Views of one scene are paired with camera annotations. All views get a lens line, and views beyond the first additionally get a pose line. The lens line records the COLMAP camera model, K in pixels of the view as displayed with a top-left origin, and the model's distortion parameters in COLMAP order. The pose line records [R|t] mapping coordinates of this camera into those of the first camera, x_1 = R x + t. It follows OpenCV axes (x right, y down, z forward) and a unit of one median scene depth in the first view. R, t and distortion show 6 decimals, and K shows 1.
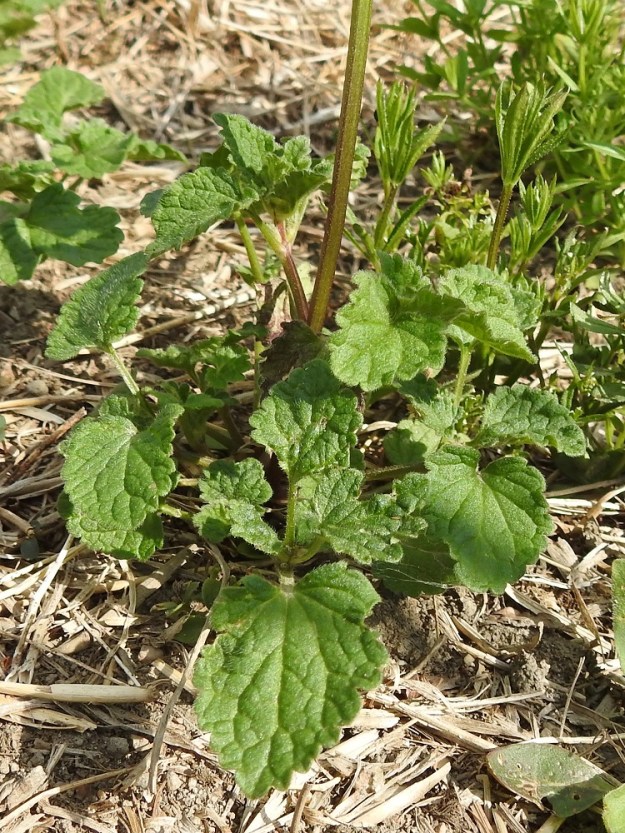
lens RADIAL K [[1062.2, 0, 312.4], [0, 1062.2, 416.8], [0, 0, 1]] dist [0.014543, 0.000000]
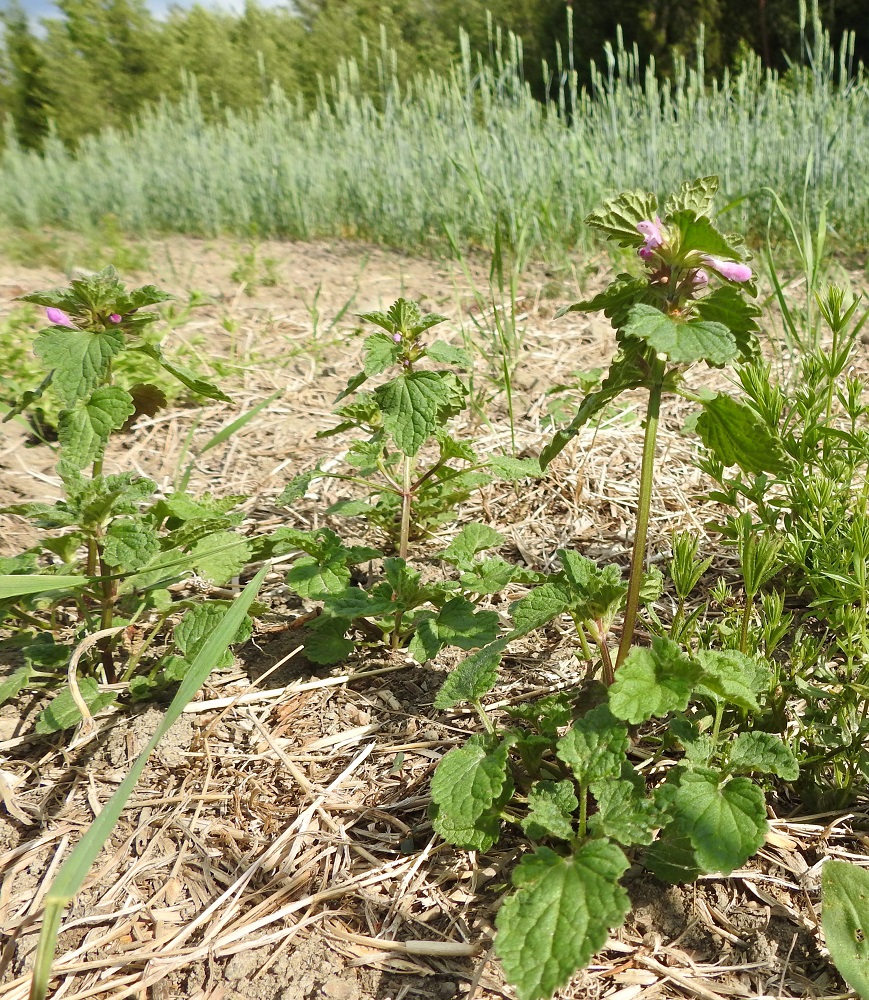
lens RADIAL K [[406.3, 0, 433.3], [0, 406.3, 502.0], [0, 0, 1]] dist [0.001961, 0.000784]
pose [[0.998806, 0.001668, -0.048819, -0.208196], [-0.017478, 0.945458, -0.325276, -0.132029], [0.045614, 0.325741, 0.944358, 0.349807]]
